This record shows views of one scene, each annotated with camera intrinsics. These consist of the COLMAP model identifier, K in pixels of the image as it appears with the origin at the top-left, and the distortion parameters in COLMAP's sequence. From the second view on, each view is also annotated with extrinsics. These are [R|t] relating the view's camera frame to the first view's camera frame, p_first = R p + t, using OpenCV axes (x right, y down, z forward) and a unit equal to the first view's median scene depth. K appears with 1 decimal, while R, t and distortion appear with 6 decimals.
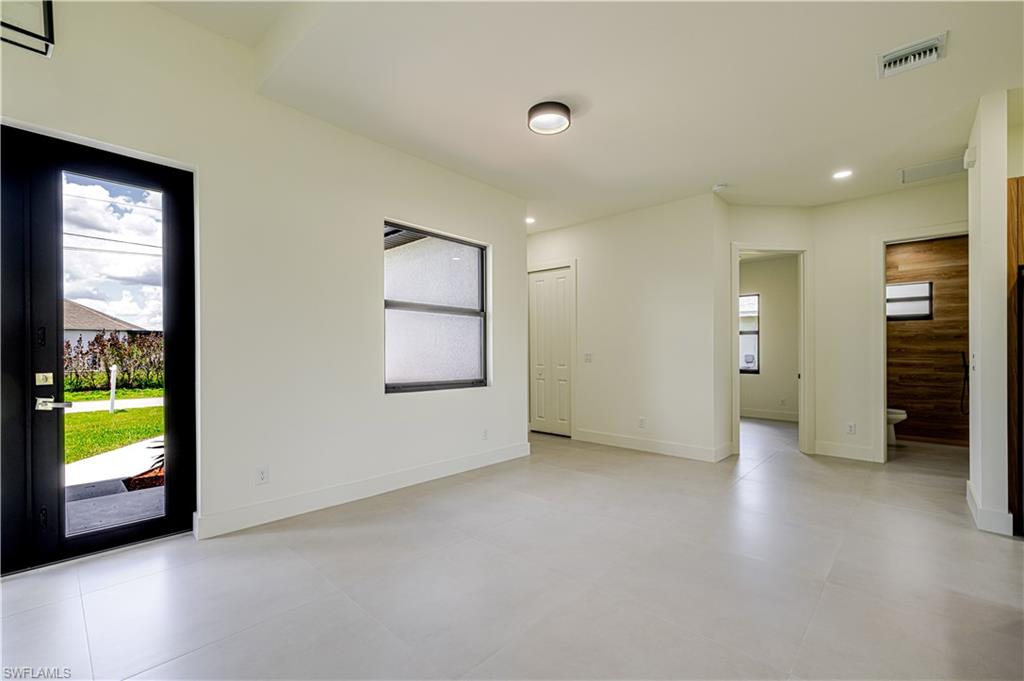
lens RADIAL K [[435.5, 0, 513.7], [0, 435.5, 356.6], [0, 0, 1]] dist [0.001384, 0.000314]
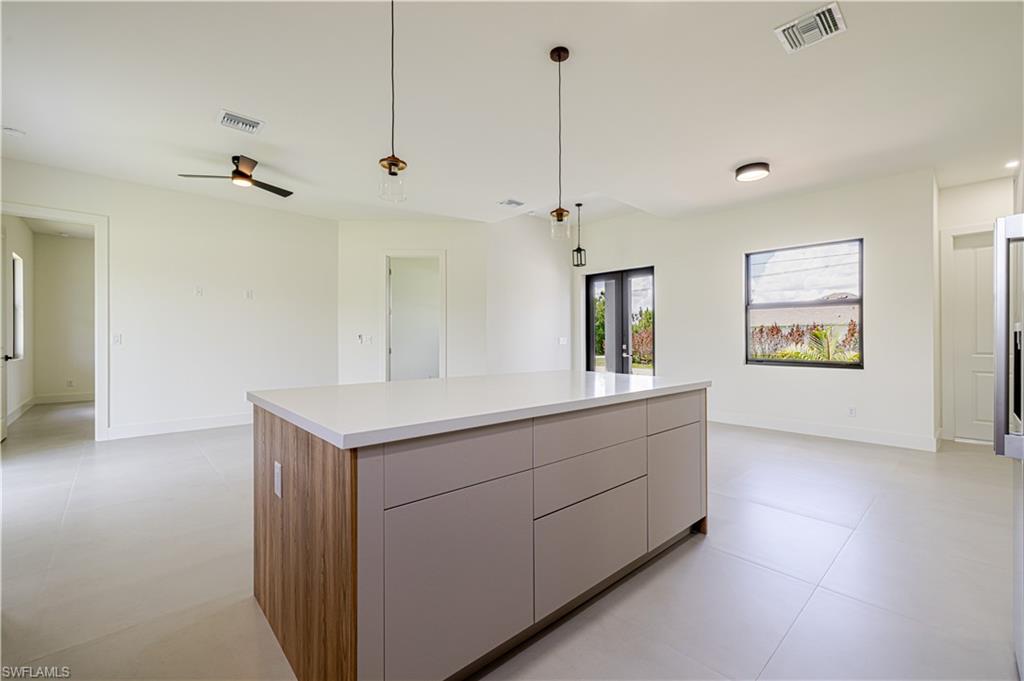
lens RADIAL K [[434.4, 0, 514.1], [0, 434.4, 329.4], [0, 0, 1]] dist [0.000076, 0.000222]
pose [[-0.088281, -0.024732, -0.995789, 1.070547], [-0.008295, 0.999675, -0.024094, 0.003111], [0.996061, 0.006133, -0.088457, 0.239845]]
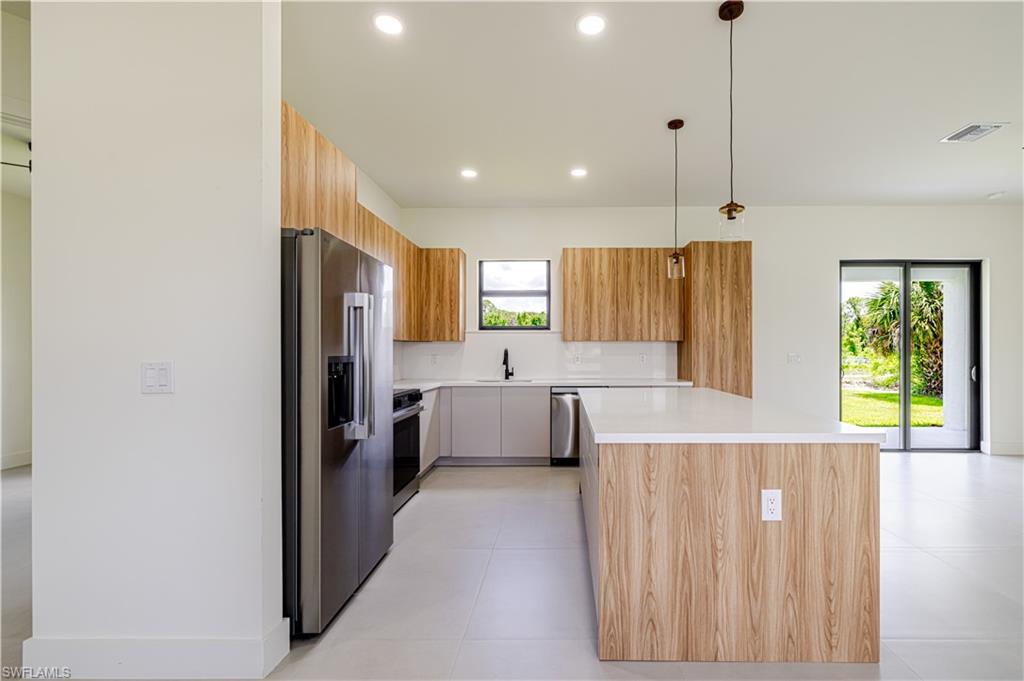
lens RADIAL K [[446.9, 0, 558.5], [0, 446.9, 345.9], [0, 0, 1]] dist [-0.000613, 0.000076]
pose [[-0.674264, 0.007156, 0.738455, 0.254288], [0.004162, 0.999974, -0.005890, -0.019416], [-0.738478, -0.000898, -0.674277, 0.710168]]
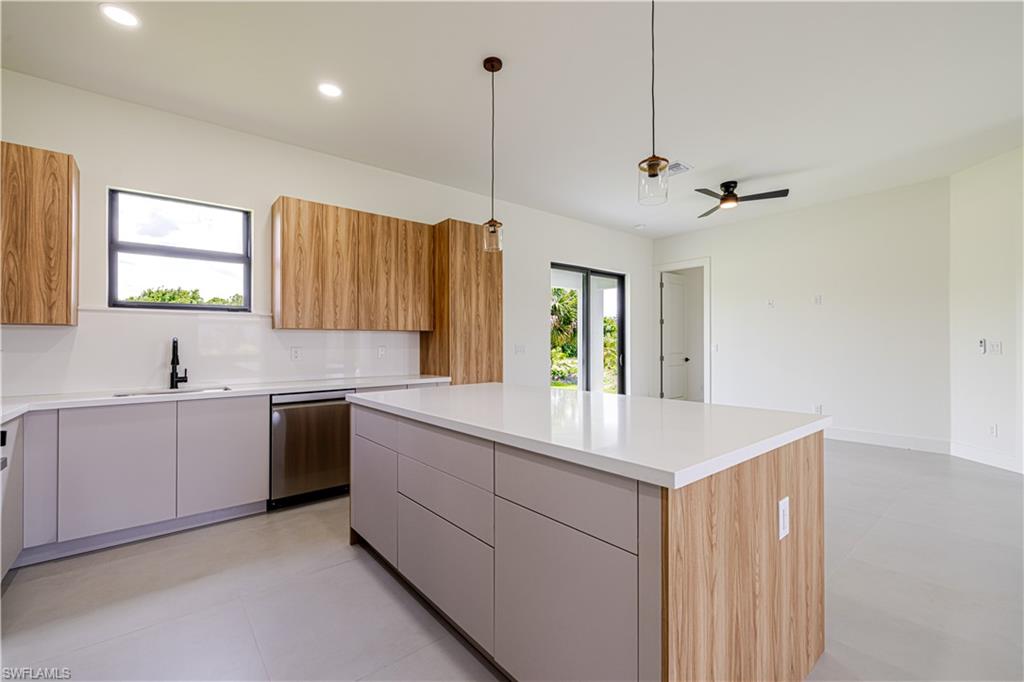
lens RADIAL K [[431.8, 0, 513.7], [0, 431.8, 338.6], [0, 0, 1]] dist [-0.000129, 0.000230]
pose [[-0.991239, 0.008609, 0.131800, 0.556810], [0.007239, 0.999915, -0.010874, -0.009408], [-0.131882, -0.009824, -0.991217, 0.647199]]
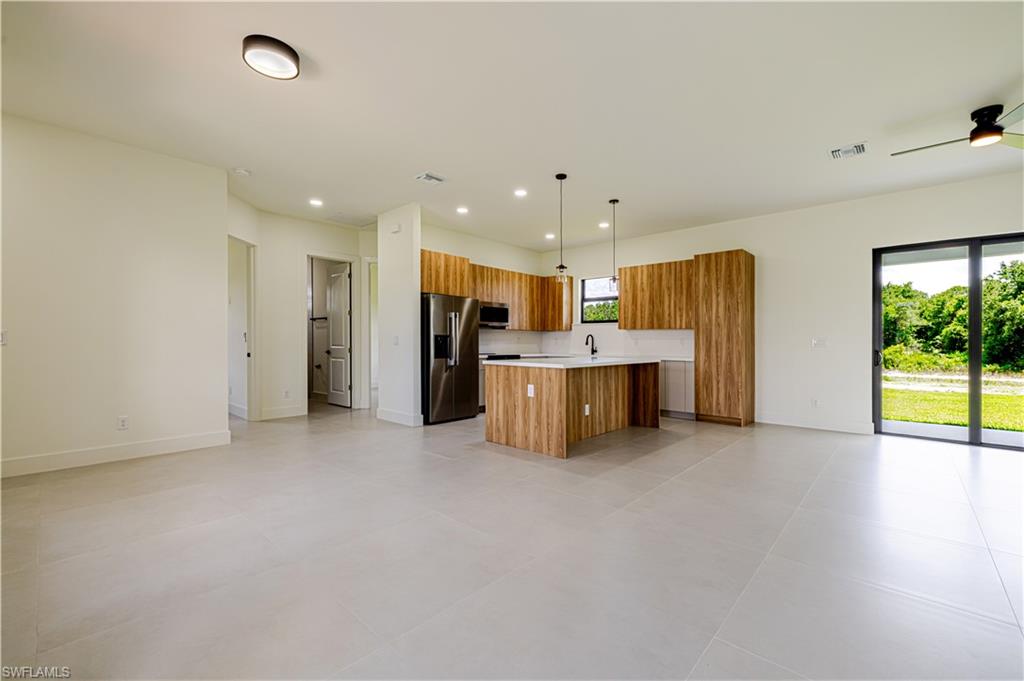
lens RADIAL K [[431.8, 0, 513.7], [0, 431.8, 338.1], [0, 0, 1]] dist [-0.000129, 0.000230]
pose [[-0.004160, 0.006659, 0.999969, -0.531847], [-0.001830, 0.999976, -0.006667, 0.004530], [-0.999990, -0.001858, -0.004148, 0.365922]]
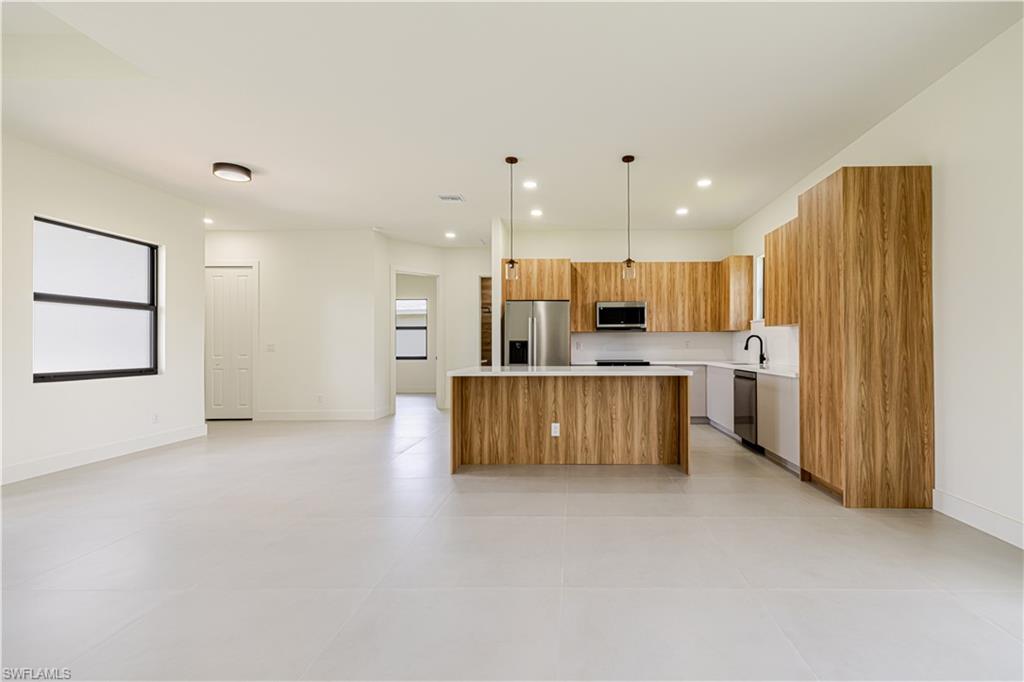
lens RADIAL K [[453.5, 0, 571.0], [0, 453.5, 338.7], [0, 0, 1]] dist [0.001389, 0.000149]
pose [[0.741316, 0.005717, 0.671131, -0.057774], [0.007663, 0.999826, -0.016981, 0.006210], [-0.671112, 0.017731, 0.741144, -0.527445]]
